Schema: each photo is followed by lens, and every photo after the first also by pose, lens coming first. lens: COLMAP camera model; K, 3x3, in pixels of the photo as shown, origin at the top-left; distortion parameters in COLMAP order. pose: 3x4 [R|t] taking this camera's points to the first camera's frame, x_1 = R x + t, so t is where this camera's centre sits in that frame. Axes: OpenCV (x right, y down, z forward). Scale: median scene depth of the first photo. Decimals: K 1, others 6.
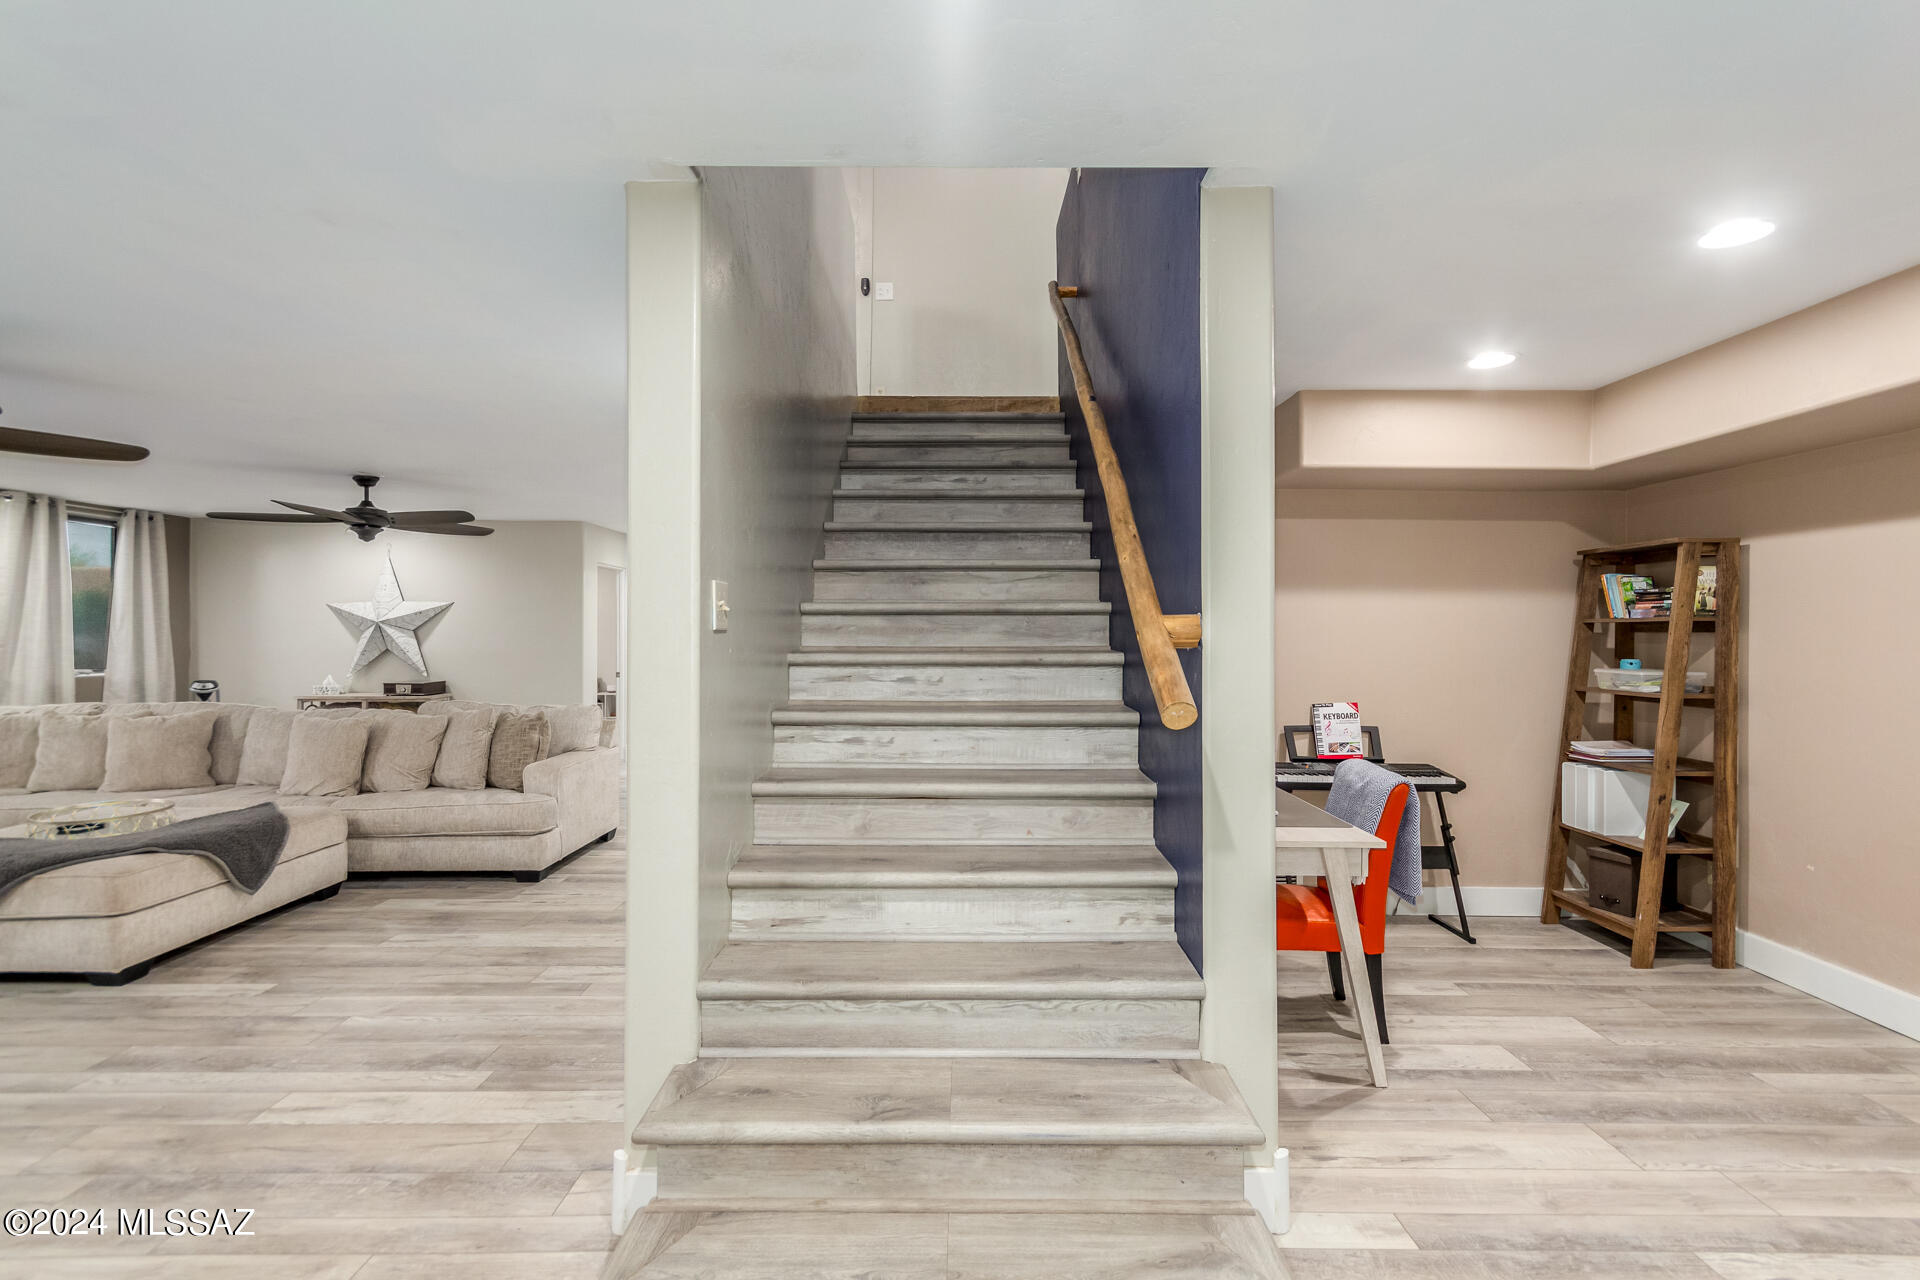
lens RADIAL K [[901.2, 0, 947.6], [0, 901.2, 633.9], [0, 0, 1]] dist [0.008630, -0.002607]
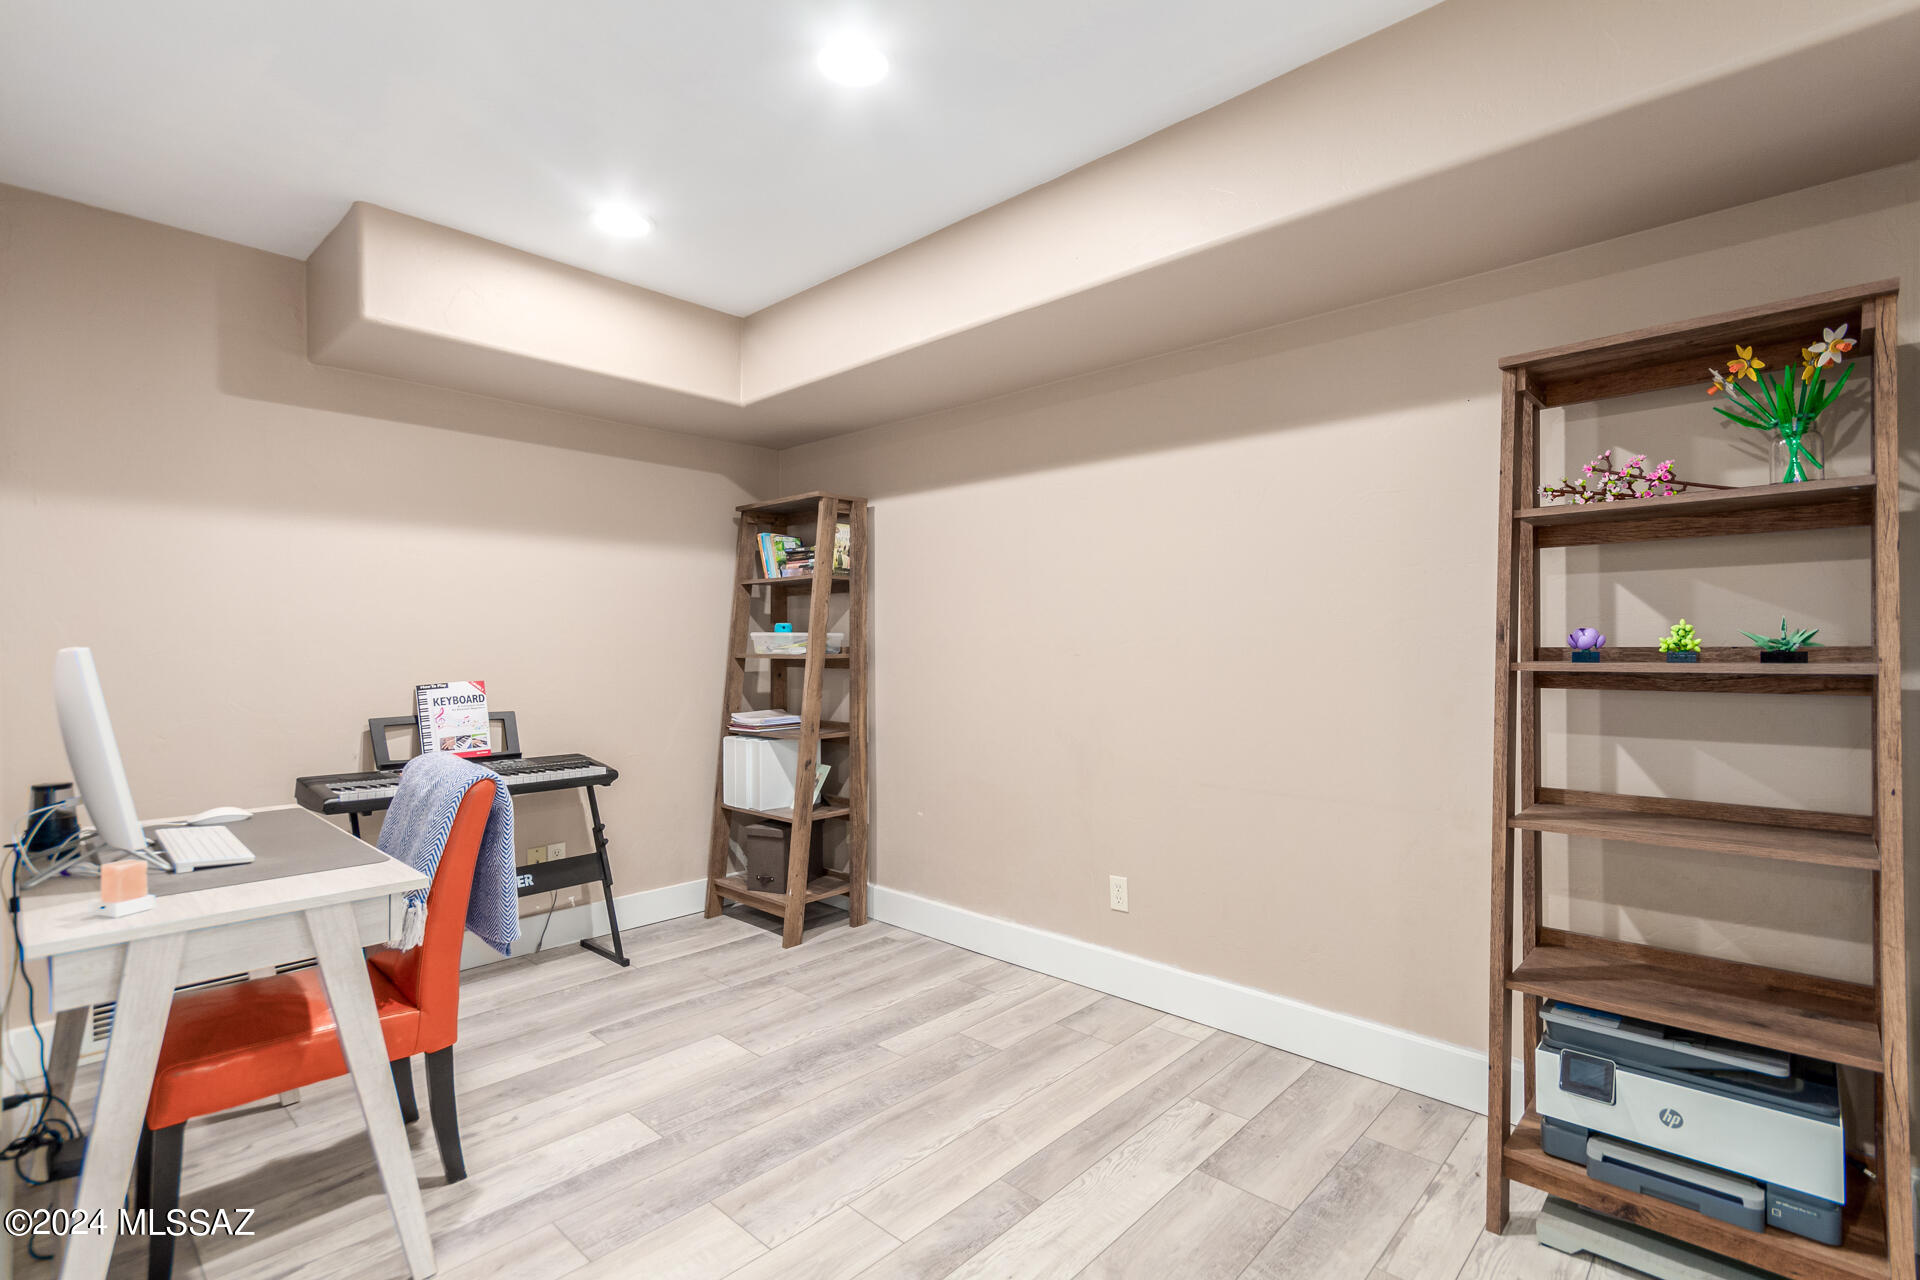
lens RADIAL K [[901.2, 0, 959.8], [0, 901.2, 637.6], [0, 0, 1]] dist [0.008630, -0.002607]
pose [[0.687994, -0.004975, 0.725700, 0.209111], [0.009396, 0.999954, -0.002052, 0.052153], [-0.725656, 0.008230, 0.688009, 0.227520]]
